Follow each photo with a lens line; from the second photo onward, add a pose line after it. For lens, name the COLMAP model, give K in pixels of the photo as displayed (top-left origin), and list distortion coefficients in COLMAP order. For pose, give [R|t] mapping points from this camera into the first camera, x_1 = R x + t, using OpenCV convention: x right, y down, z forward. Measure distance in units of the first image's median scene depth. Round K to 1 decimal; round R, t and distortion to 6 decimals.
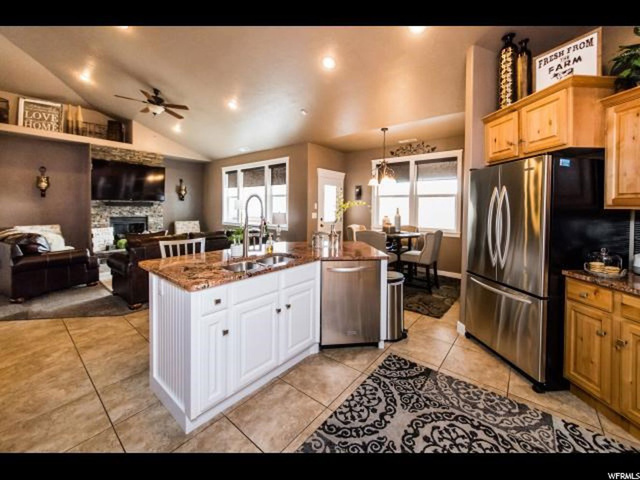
lens RADIAL K [[252.7, 0, 318.4], [0, 252.7, 209.3], [0, 0, 1]] dist [0.006894, -0.000643]
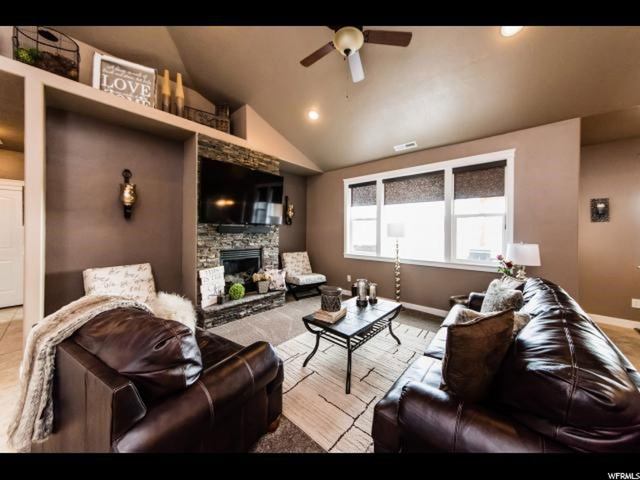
lens RADIAL K [[227.6, 0, 315.2], [0, 227.6, 231.2], [0, 0, 1]] dist [0.000614, 0.000836]
pose [[0.998766, -0.003564, -0.049536, -0.568978], [0.002939, 0.999915, -0.012698, -0.009050], [0.049577, 0.012537, 0.998692, 0.449356]]
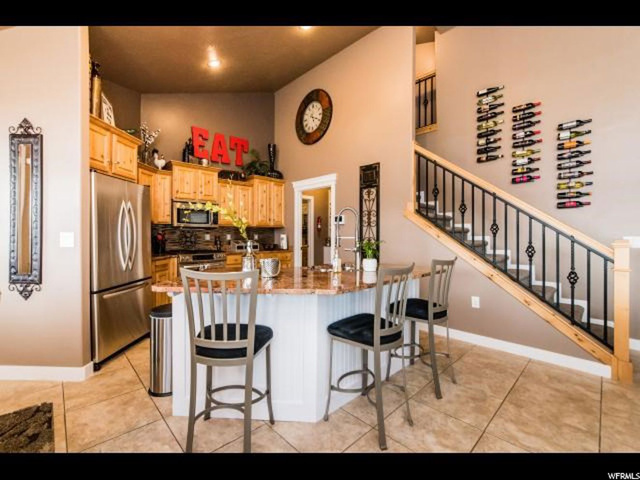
lens RADIAL K [[274.1, 0, 285.1], [0, 274.1, 236.8], [0, 0, 1]] dist [-0.001664, 0.000318]
pose [[-0.981281, -0.009066, 0.192366, -0.088054], [-0.005956, 0.999842, 0.016738, 0.020444], [-0.192487, 0.015279, -0.981181, 0.818298]]
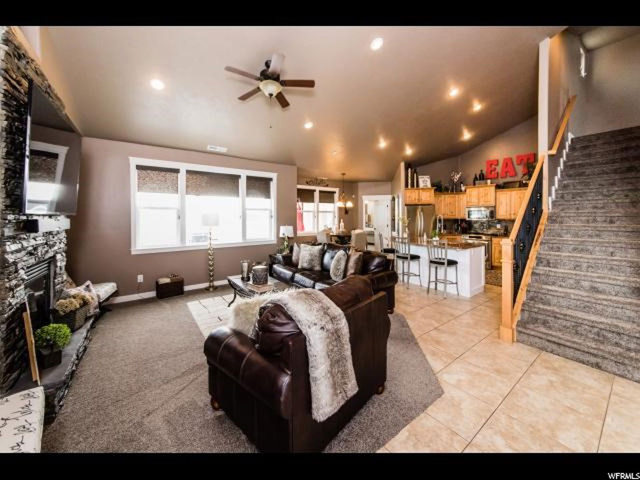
lens RADIAL K [[235.7, 0, 316.8], [0, 235.7, 215.6], [0, 0, 1]] dist [0.005733, -0.000140]
pose [[0.271963, -0.007914, 0.962275, -1.041064], [0.015133, 0.999878, 0.003946, -0.032019], [-0.962189, 0.013489, 0.272050, 0.577804]]
